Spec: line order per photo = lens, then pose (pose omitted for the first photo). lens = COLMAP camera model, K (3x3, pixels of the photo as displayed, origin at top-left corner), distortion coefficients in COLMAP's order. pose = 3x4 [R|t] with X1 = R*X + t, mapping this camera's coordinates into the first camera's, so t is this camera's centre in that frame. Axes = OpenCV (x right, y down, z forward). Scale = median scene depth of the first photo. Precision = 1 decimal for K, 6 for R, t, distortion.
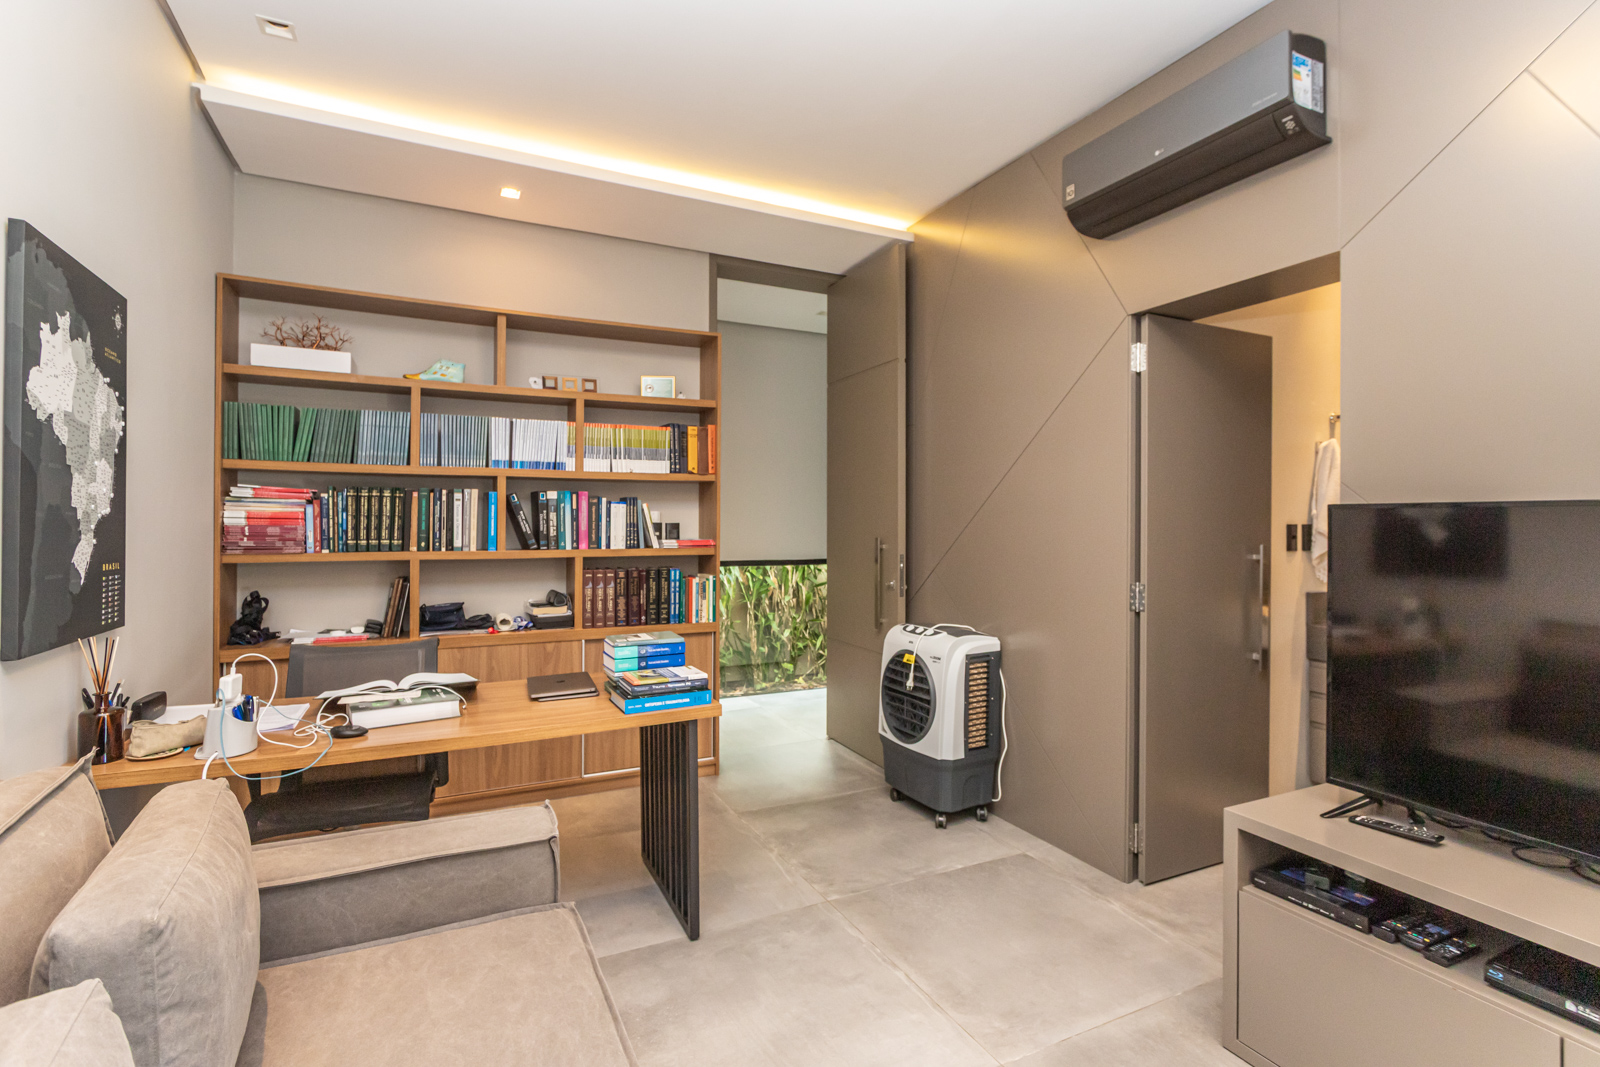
lens RADIAL K [[768.3, 0, 799.4], [0, 768.3, 527.2], [0, 0, 1]] dist [0.001168, 0.001776]
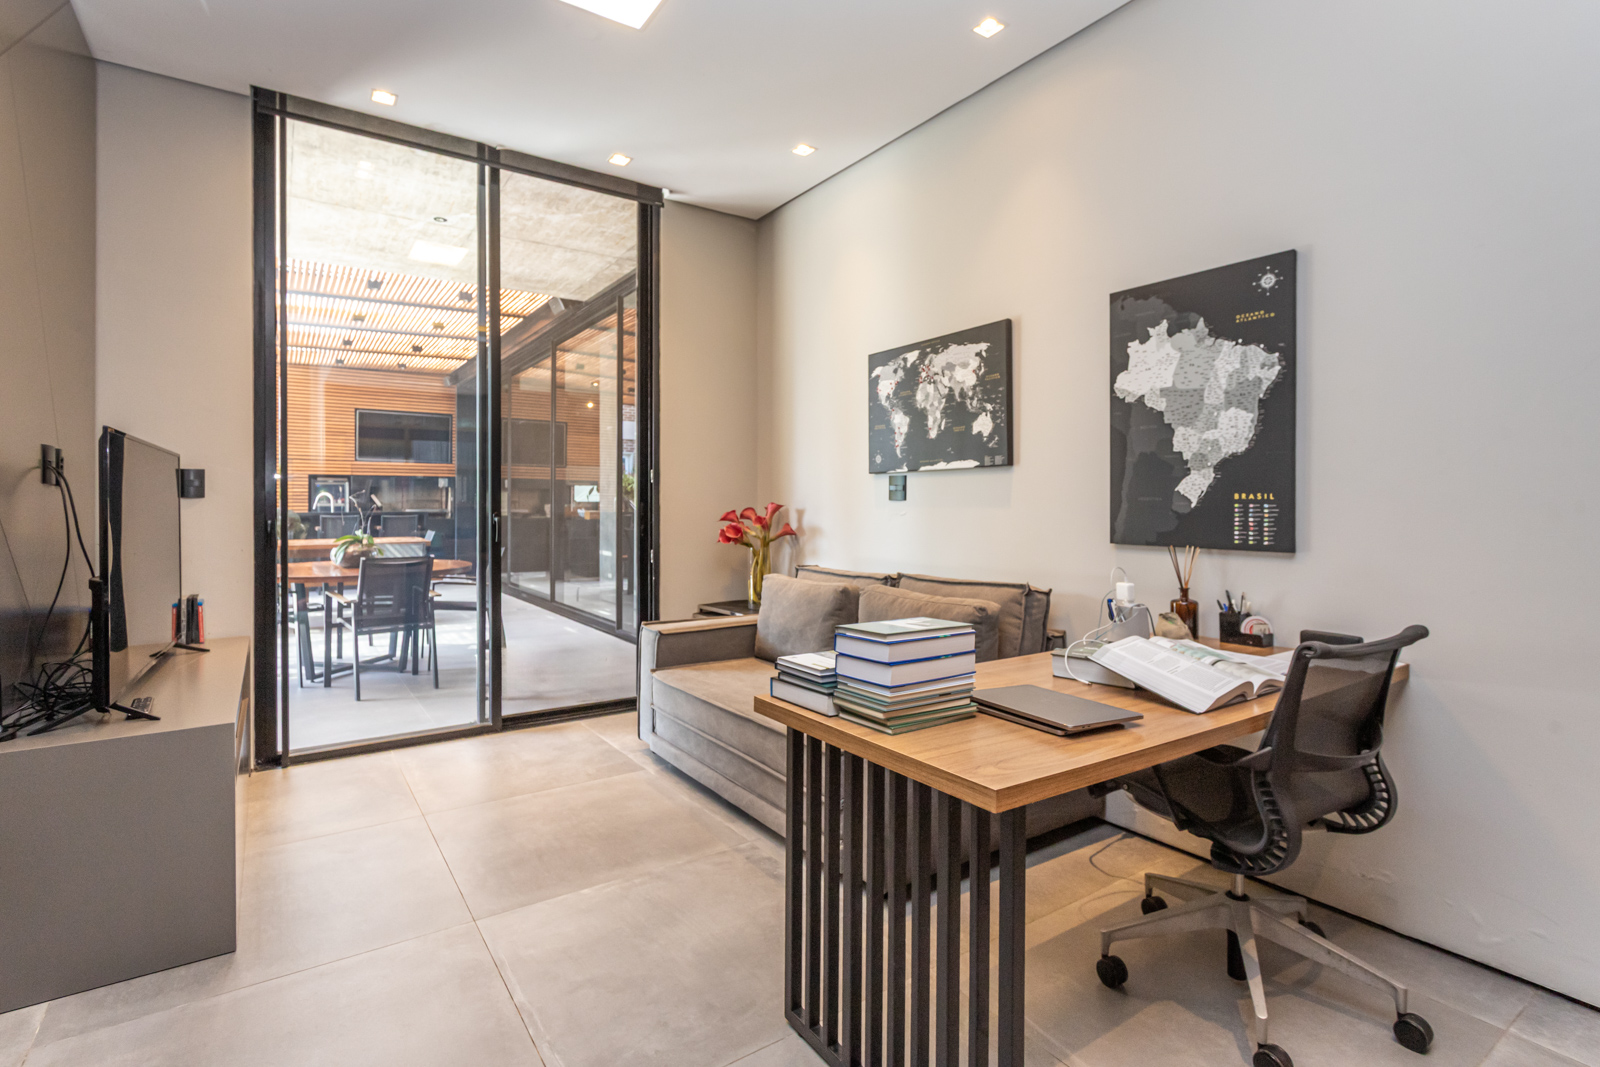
lens RADIAL K [[768.3, 0, 801.6], [0, 768.3, 522.3], [0, 0, 1]] dist [0.001168, 0.001776]
pose [[-0.990042, -0.007763, -0.140559, -0.053428], [-0.010696, 0.999740, 0.020121, 0.078670], [0.140367, 0.021424, -0.989868, 2.168650]]
